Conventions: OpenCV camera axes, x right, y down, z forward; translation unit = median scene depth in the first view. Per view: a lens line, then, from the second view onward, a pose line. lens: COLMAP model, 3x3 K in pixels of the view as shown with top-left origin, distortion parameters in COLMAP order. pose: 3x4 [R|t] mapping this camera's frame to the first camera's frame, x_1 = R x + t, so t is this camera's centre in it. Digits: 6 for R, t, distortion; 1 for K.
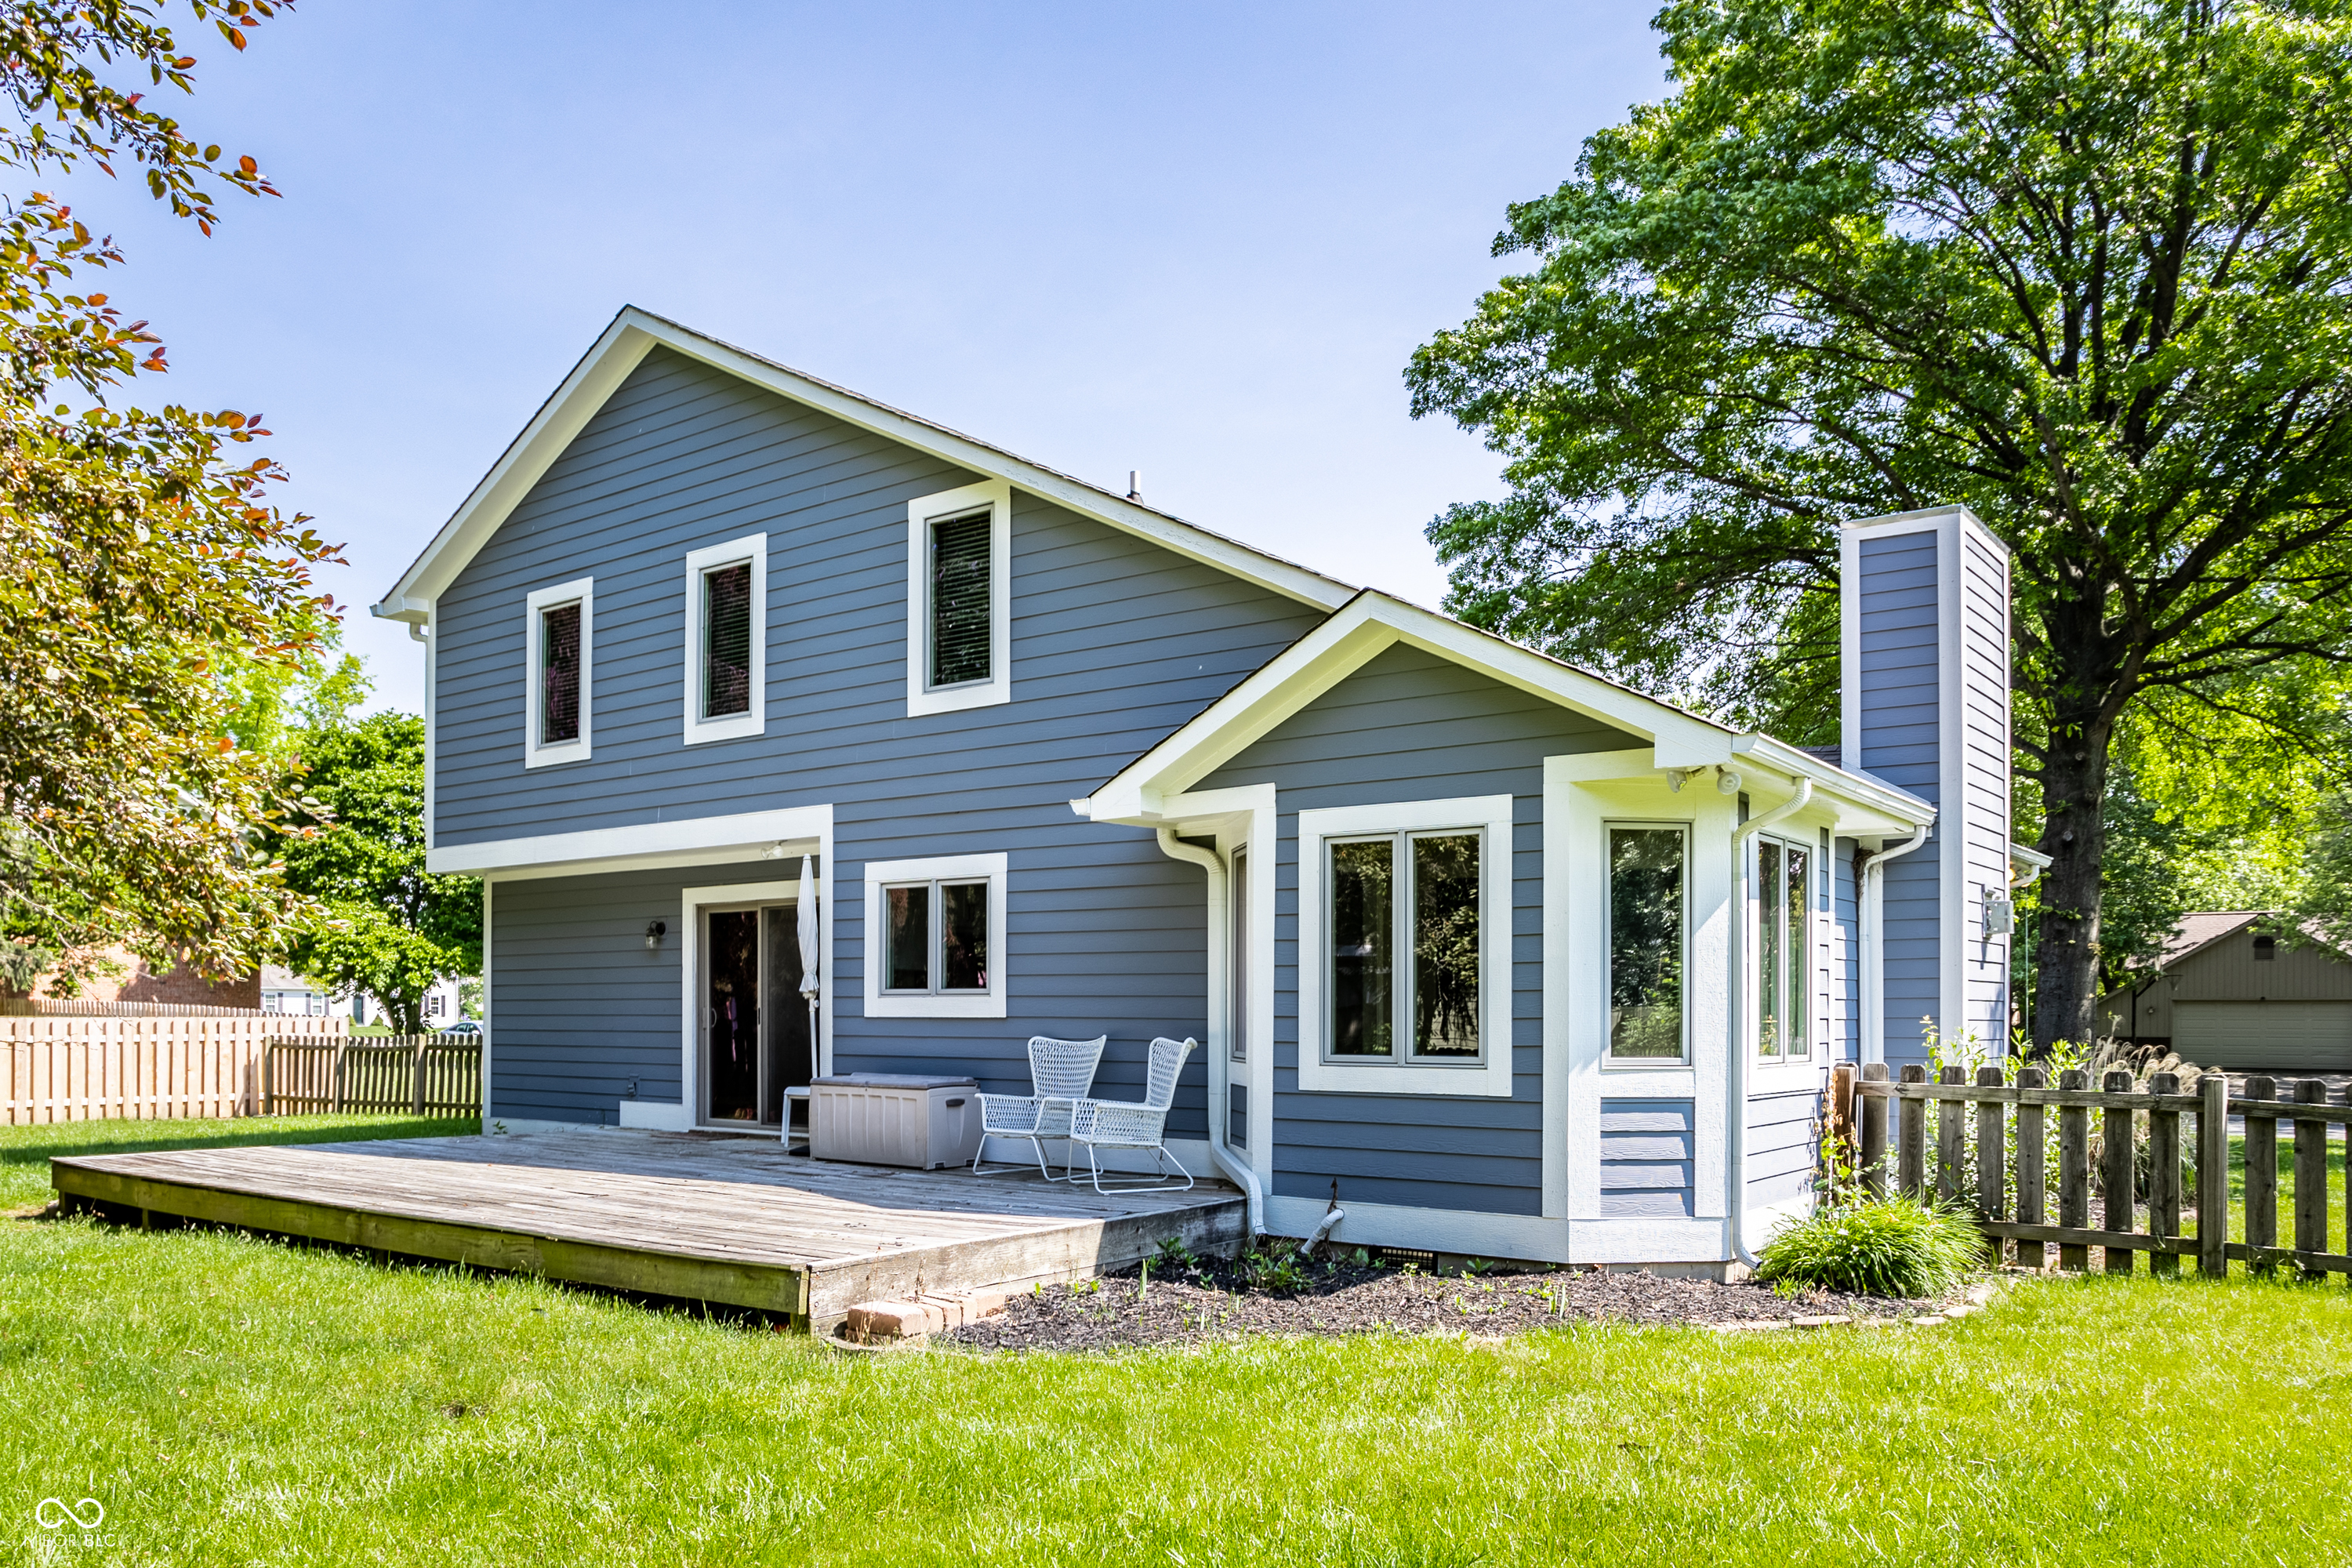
lens RADIAL K [[1742.4, 0, 1112.0], [0, 1742.4, 1025.3], [0, 0, 1]] dist [-0.034701, 0.003155]
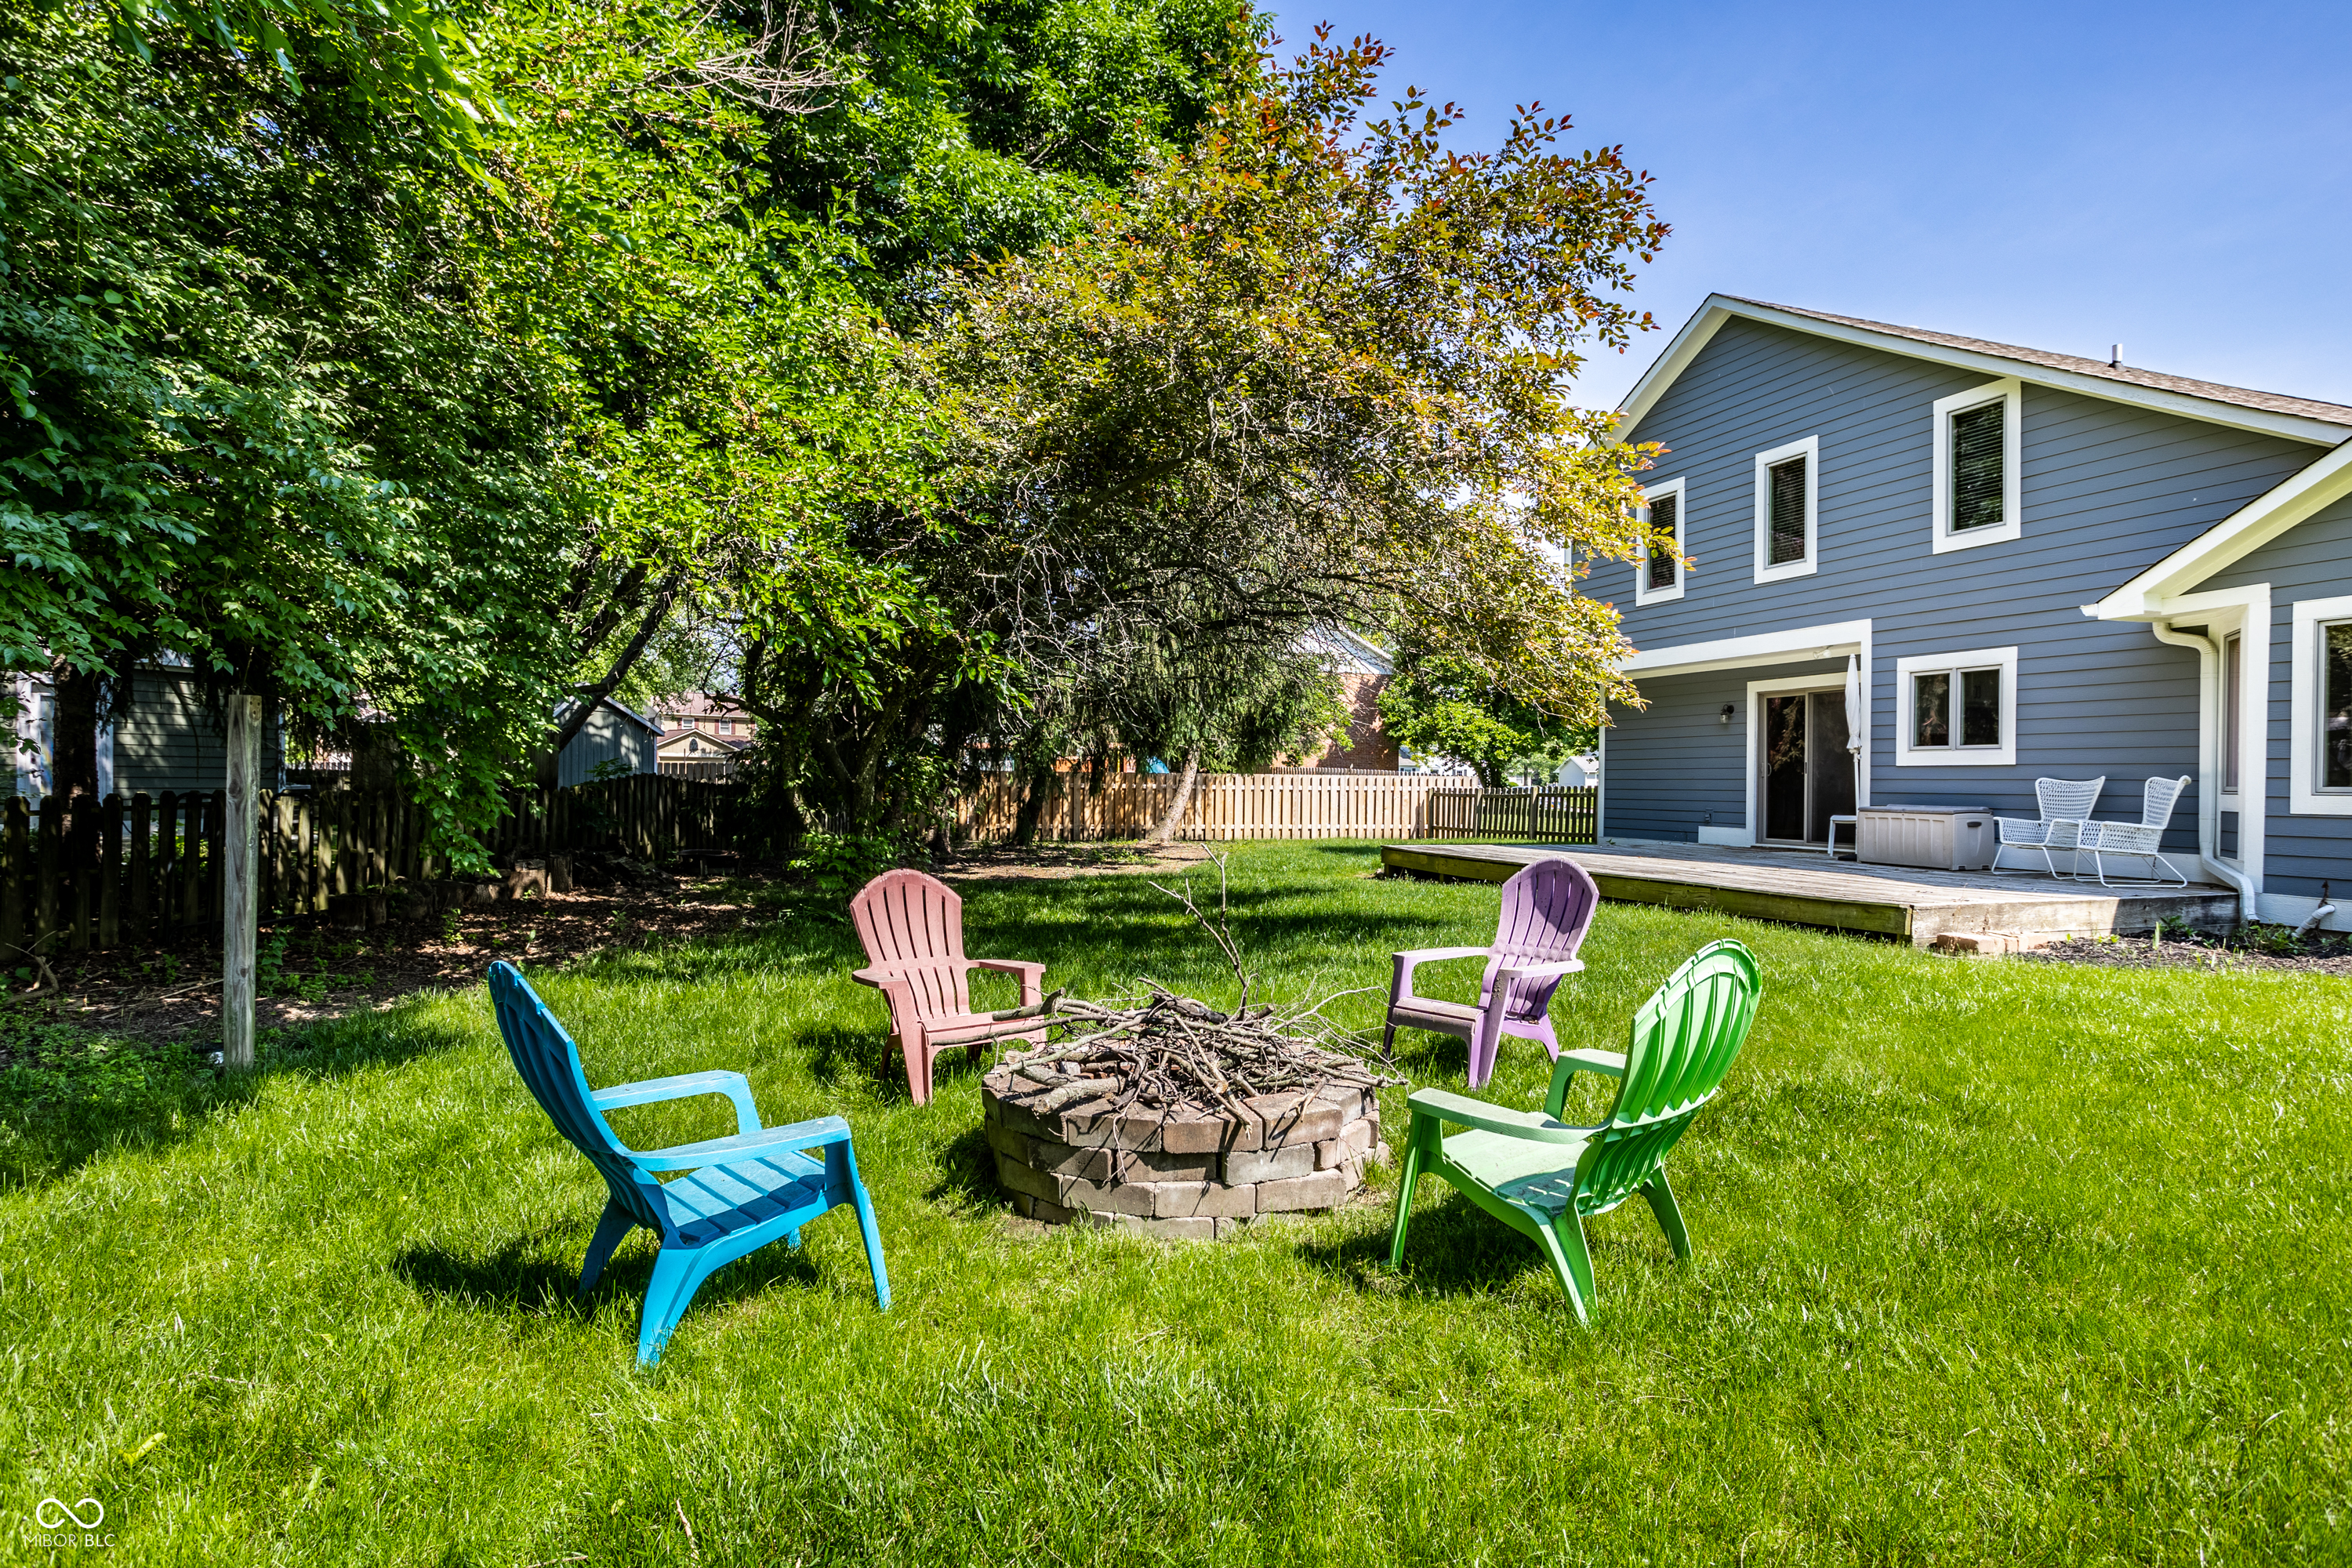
lens RADIAL K [[1326.6, 0, 1180.9], [0, 1326.6, 793.3], [0, 0, 1]] dist [-0.047487, 0.030549]
pose [[0.836971, 0.009136, -0.547171, -0.049369], [-0.010610, 0.999944, 0.000468, 0.026072], [0.547144, 0.005414, 0.837021, -0.249252]]
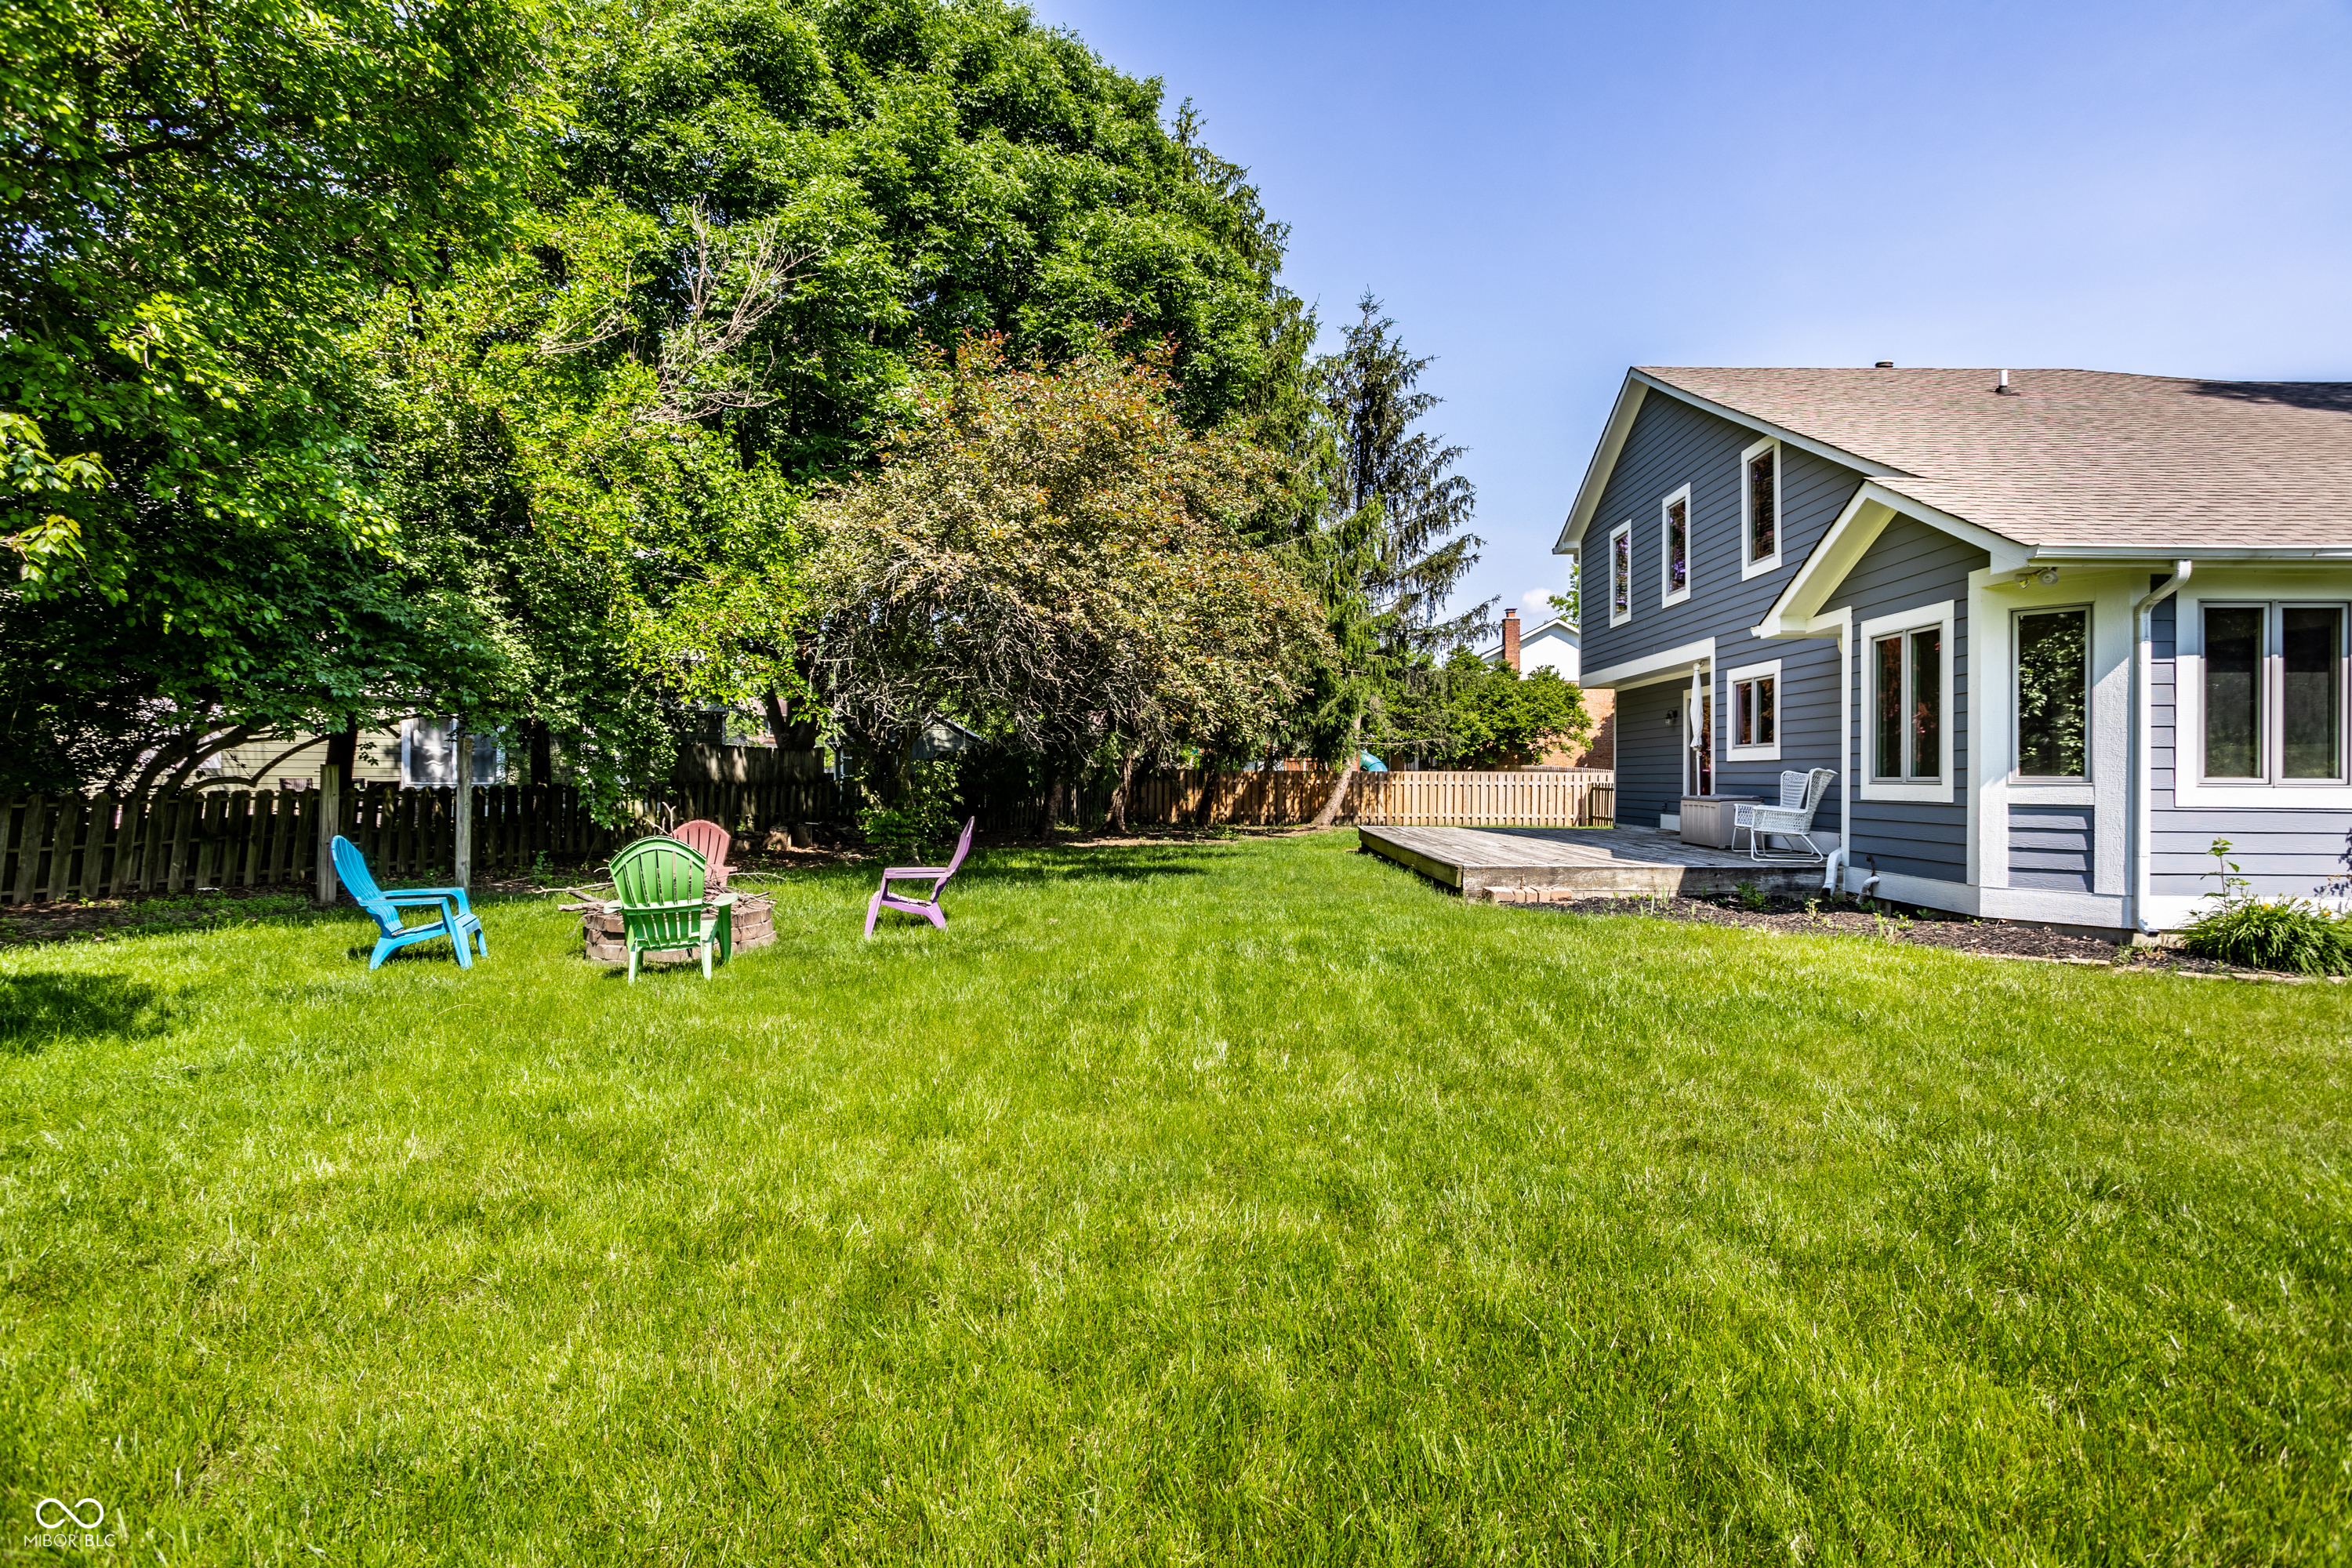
lens RADIAL K [[1173.2, 0, 1176.0], [0, 1173.2, 784.0], [0, 0, 1]] dist [-0.000130, 0.000051]
pose [[0.571518, 0.005085, -0.820574, 0.538427], [-0.009922, 0.999951, -0.000714, 0.025806], [0.820530, 0.008550, 0.571540, -0.094419]]
